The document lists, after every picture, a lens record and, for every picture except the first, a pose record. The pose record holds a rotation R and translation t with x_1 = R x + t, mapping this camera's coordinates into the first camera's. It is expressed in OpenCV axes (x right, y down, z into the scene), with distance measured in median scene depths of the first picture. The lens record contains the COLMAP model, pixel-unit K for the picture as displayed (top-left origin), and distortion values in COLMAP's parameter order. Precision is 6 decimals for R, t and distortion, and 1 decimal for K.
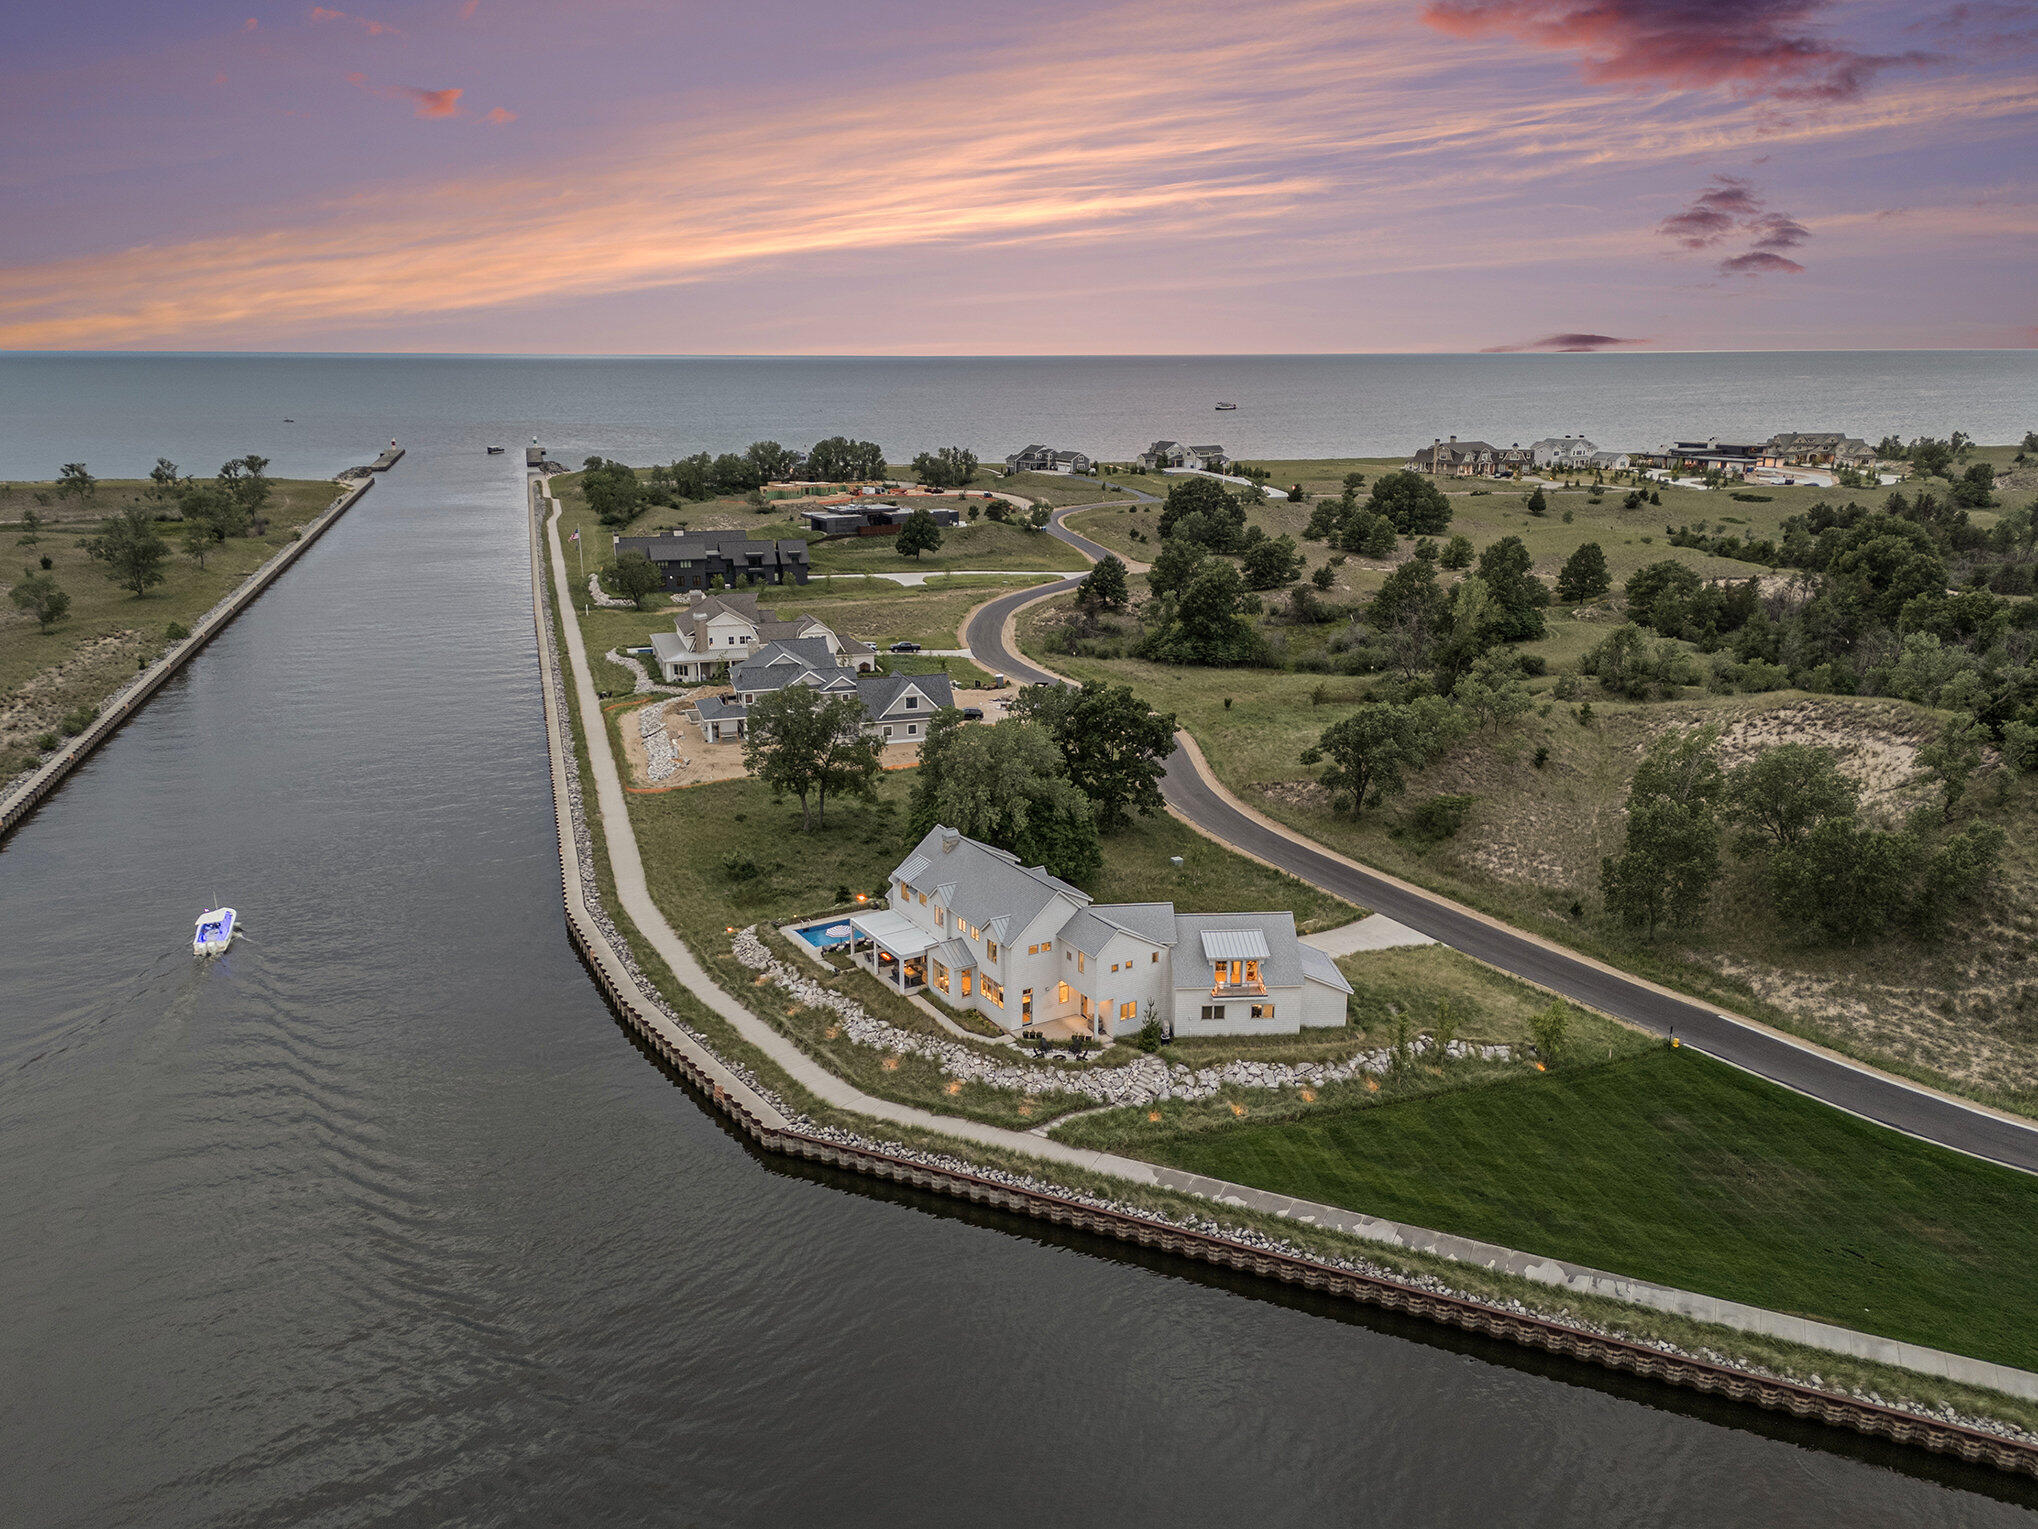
lens RADIAL K [[1511.3, 0, 1030.2], [0, 1511.3, 776.3], [0, 0, 1]] dist [0.086160, -0.092554]
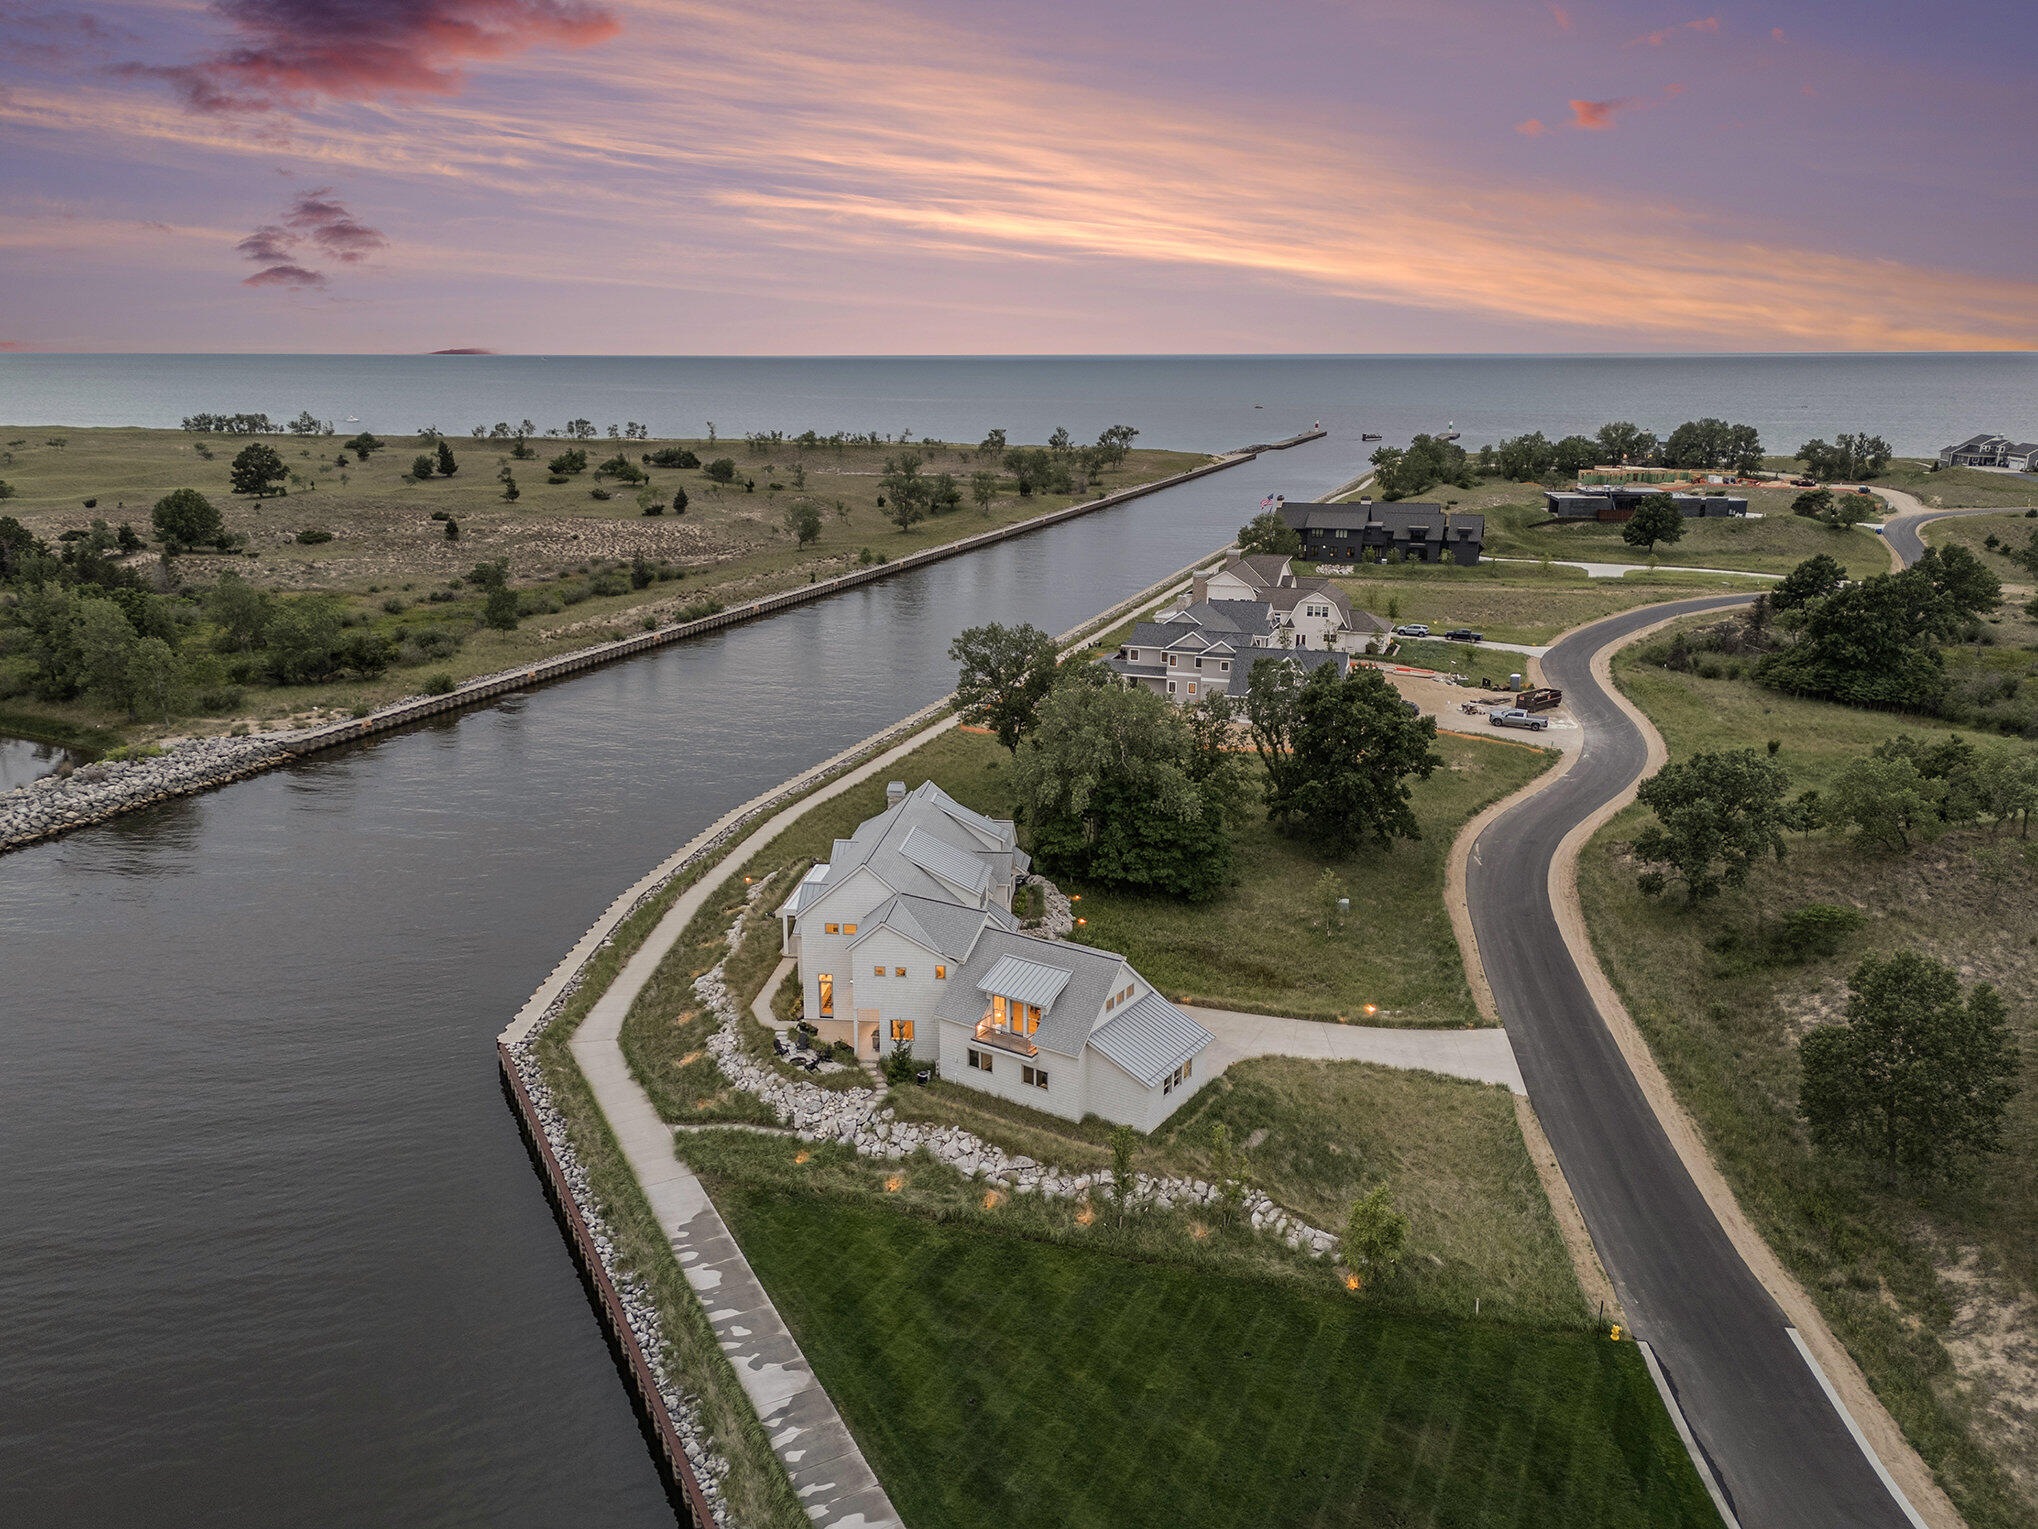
lens RADIAL K [[1511.3, 0, 1030.2], [0, 1511.3, 776.3], [0, 0, 1]] dist [0.086160, -0.092554]
pose [[0.795399, 0.163278, -0.583679, 0.540488], [-0.163023, 0.985174, 0.053435, -0.029529], [0.583750, 0.052651, 0.810224, 0.371143]]
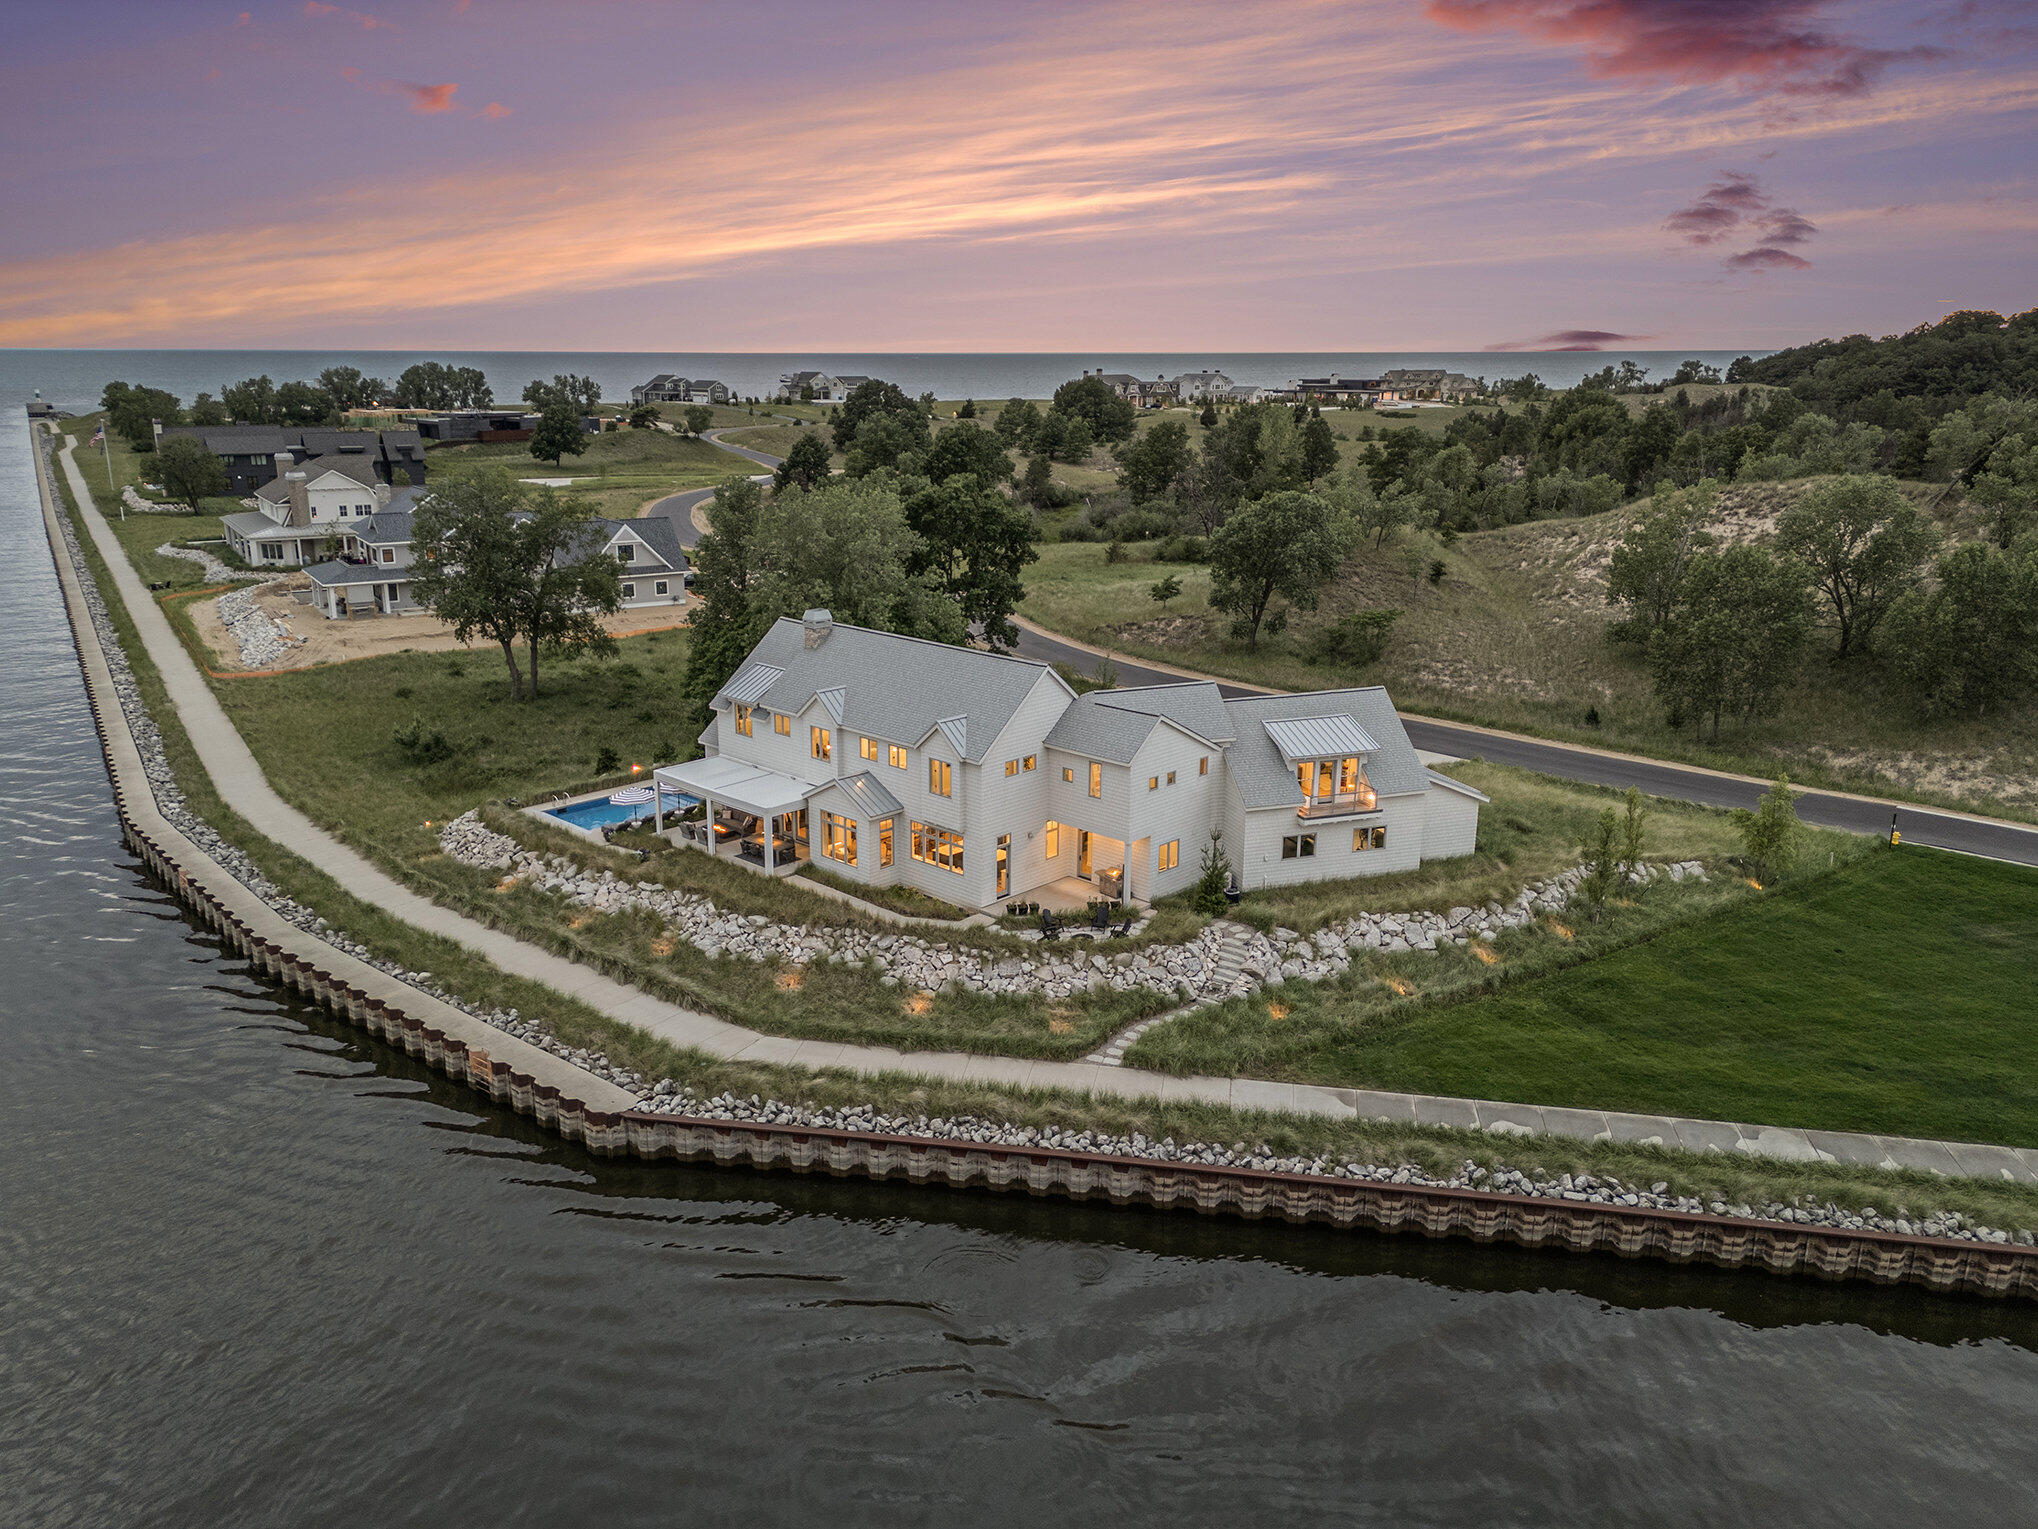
lens RADIAL K [[1496.4, 0, 1019.0], [0, 1496.4, 764.5], [0, 0, 1]] dist [0.078031, -0.075798]
pose [[0.967912, -0.069844, 0.241388, -0.132235], [0.069889, 0.997520, 0.008385, 0.104339], [-0.241374, 0.008754, 0.970393, 0.409483]]
